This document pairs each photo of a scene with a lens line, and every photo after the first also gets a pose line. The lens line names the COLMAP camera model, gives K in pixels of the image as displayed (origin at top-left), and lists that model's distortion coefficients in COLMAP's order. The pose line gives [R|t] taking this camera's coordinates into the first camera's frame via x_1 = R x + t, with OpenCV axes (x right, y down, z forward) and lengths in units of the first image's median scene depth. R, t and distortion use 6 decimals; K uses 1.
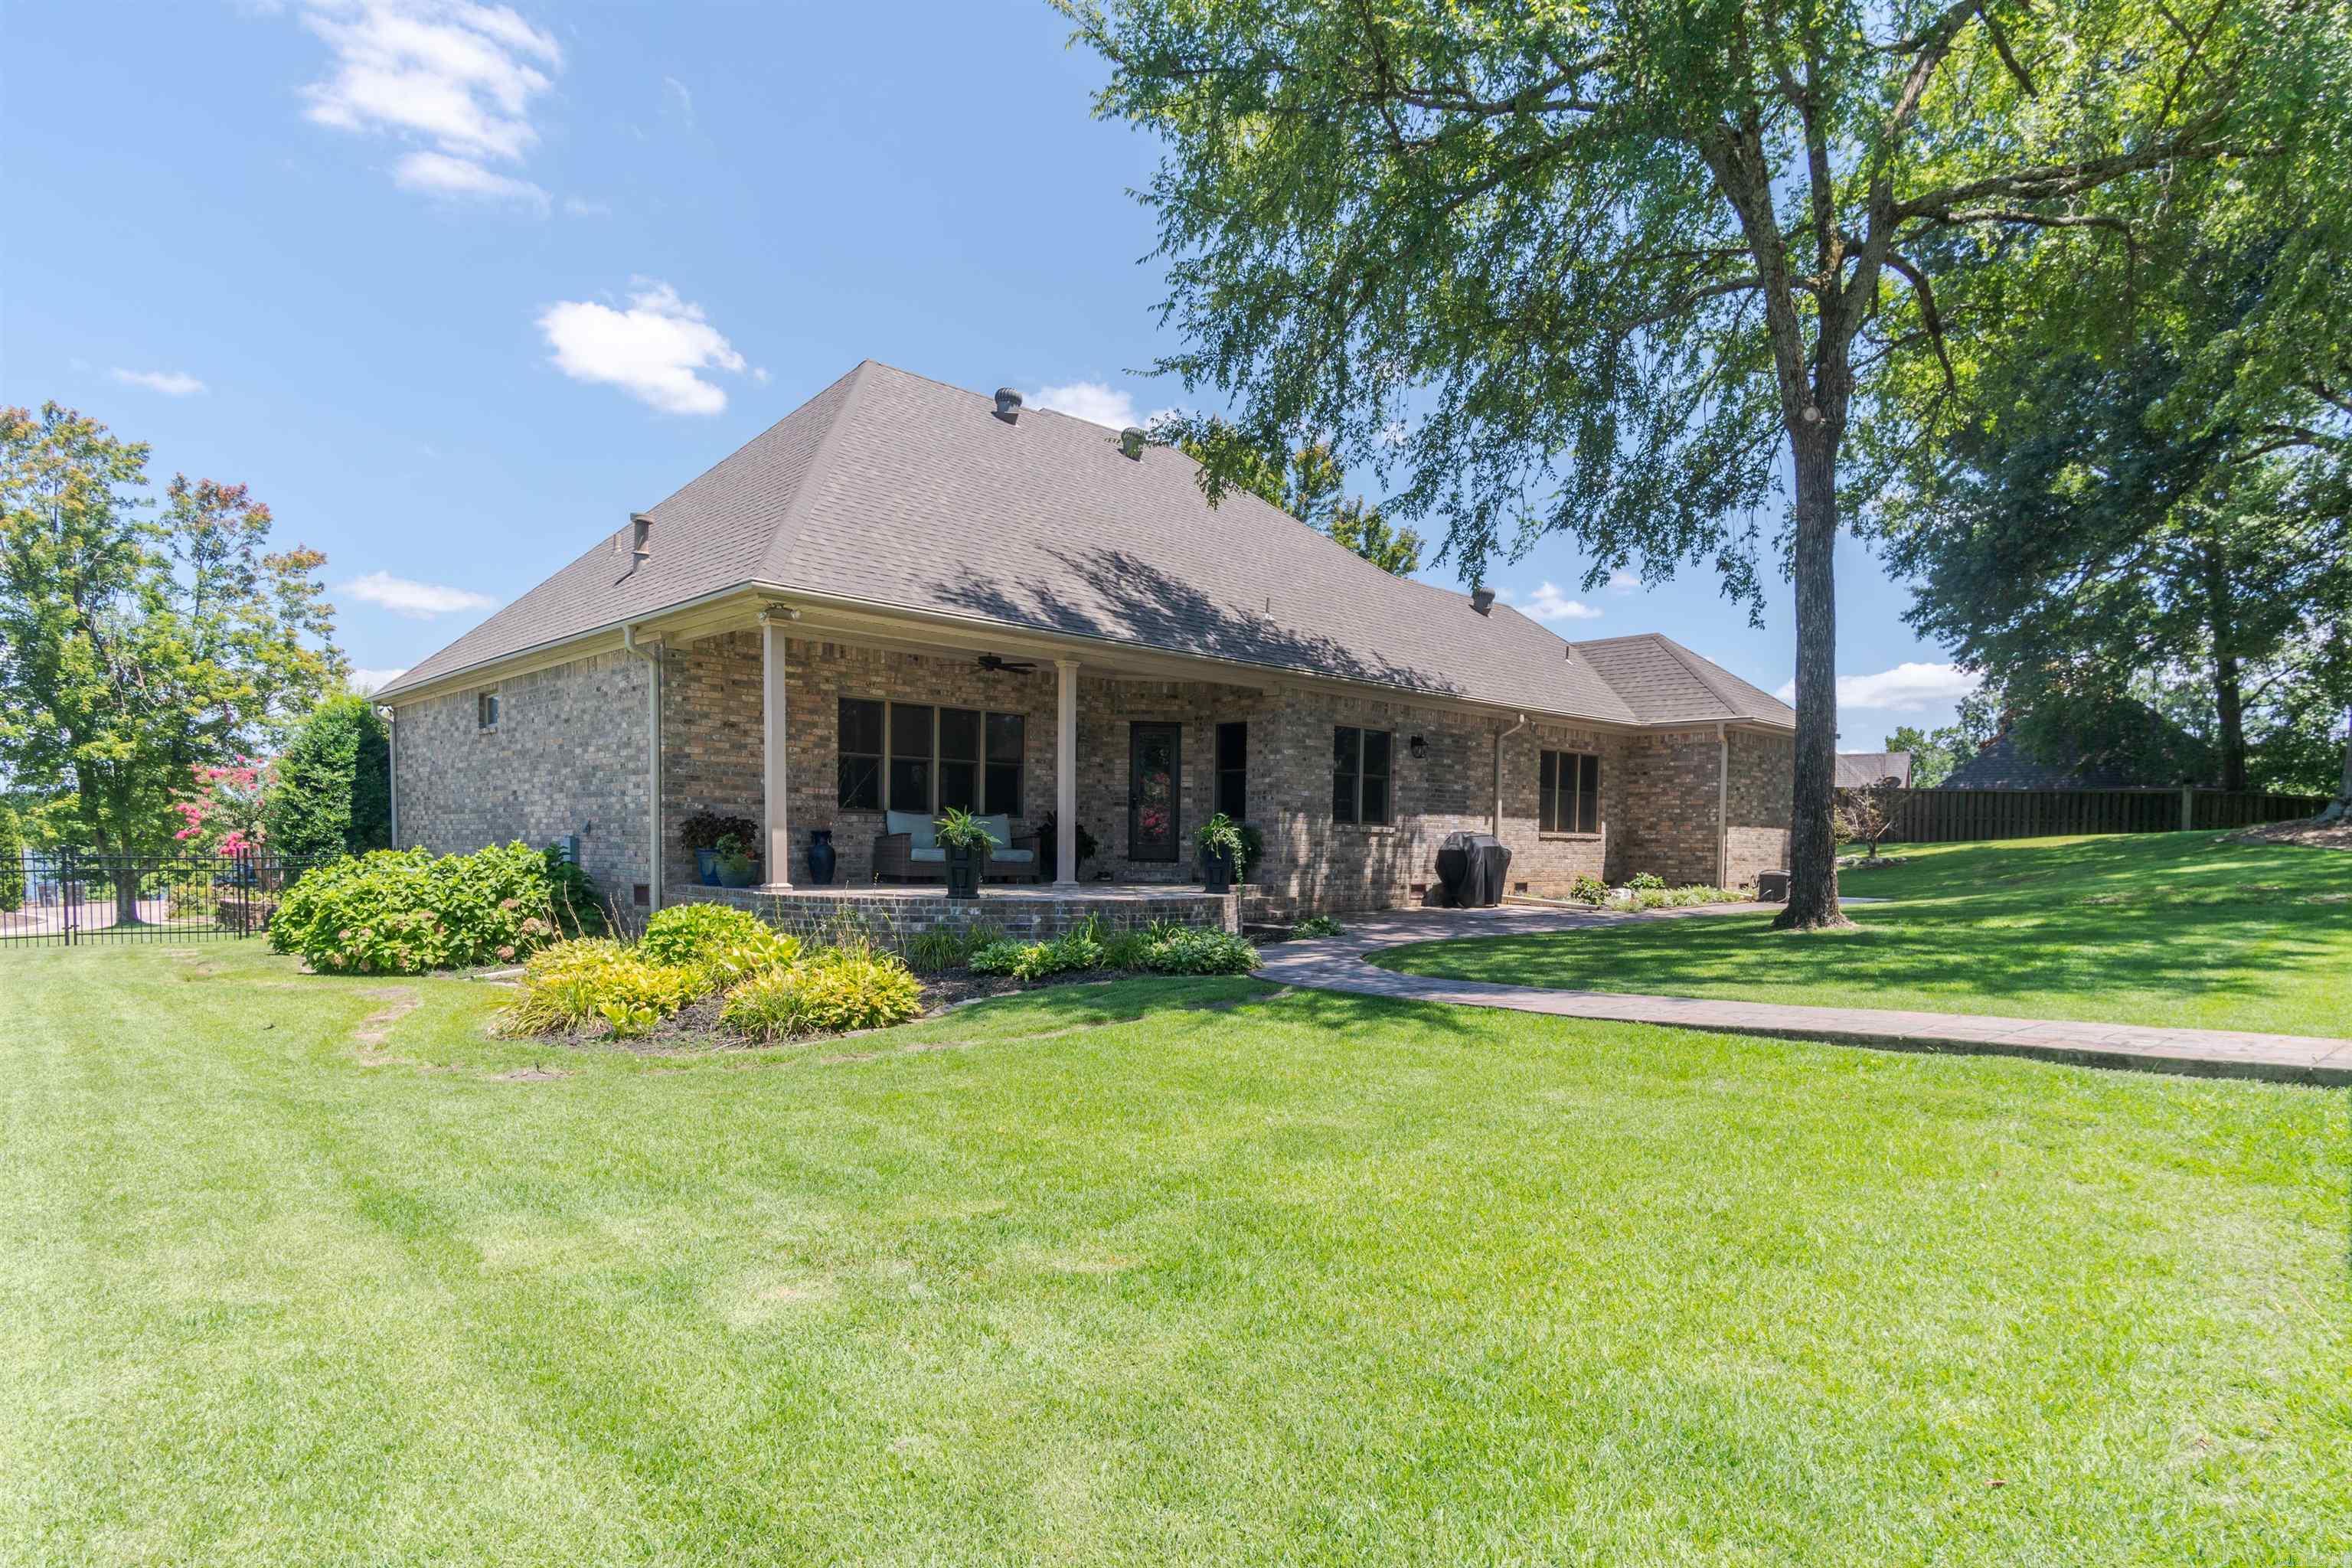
lens RADIAL K [[1262.1, 0, 1179.3], [0, 1262.1, 914.9], [0, 0, 1]] dist [0.004225, 0.002313]
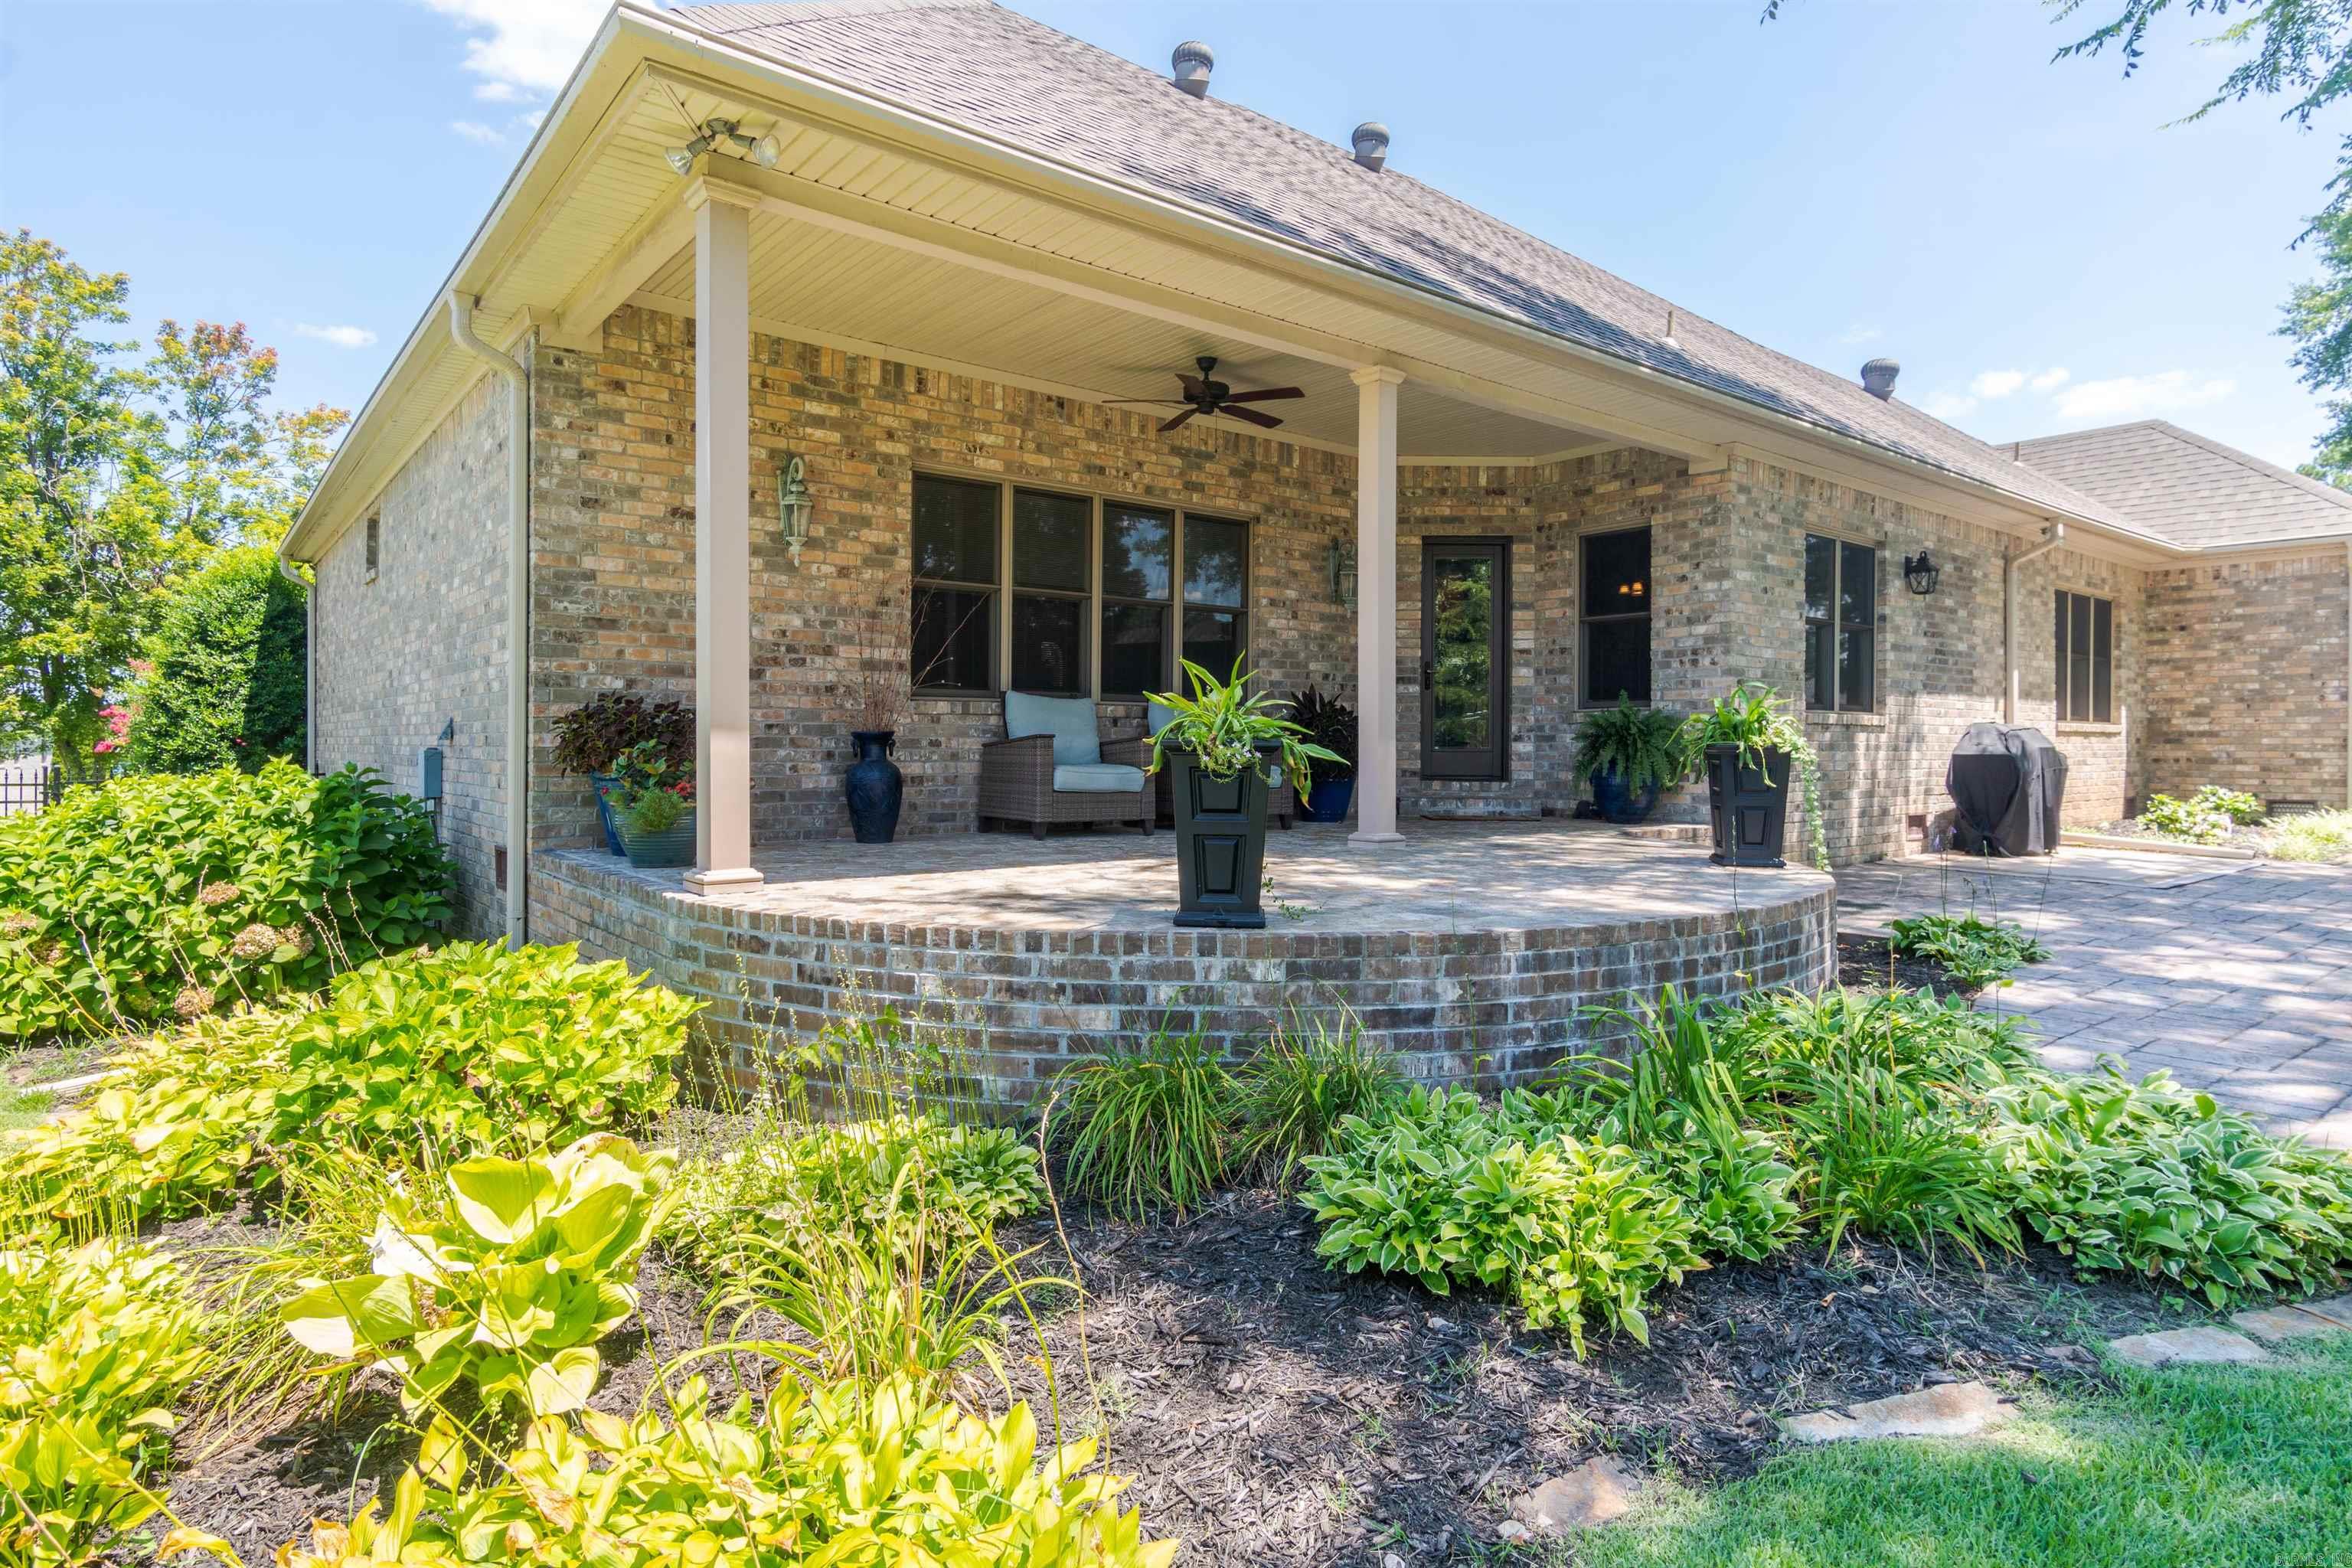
lens RADIAL K [[1262.1, 0, 1181.8], [0, 1262.1, 760.3], [0, 0, 1]] dist [0.004225, 0.002313]
pose [[0.995932, -0.008836, -0.089671, -0.101373], [0.004965, 0.999050, -0.043302, -0.028332], [0.089968, 0.042681, 0.995030, 0.439647]]
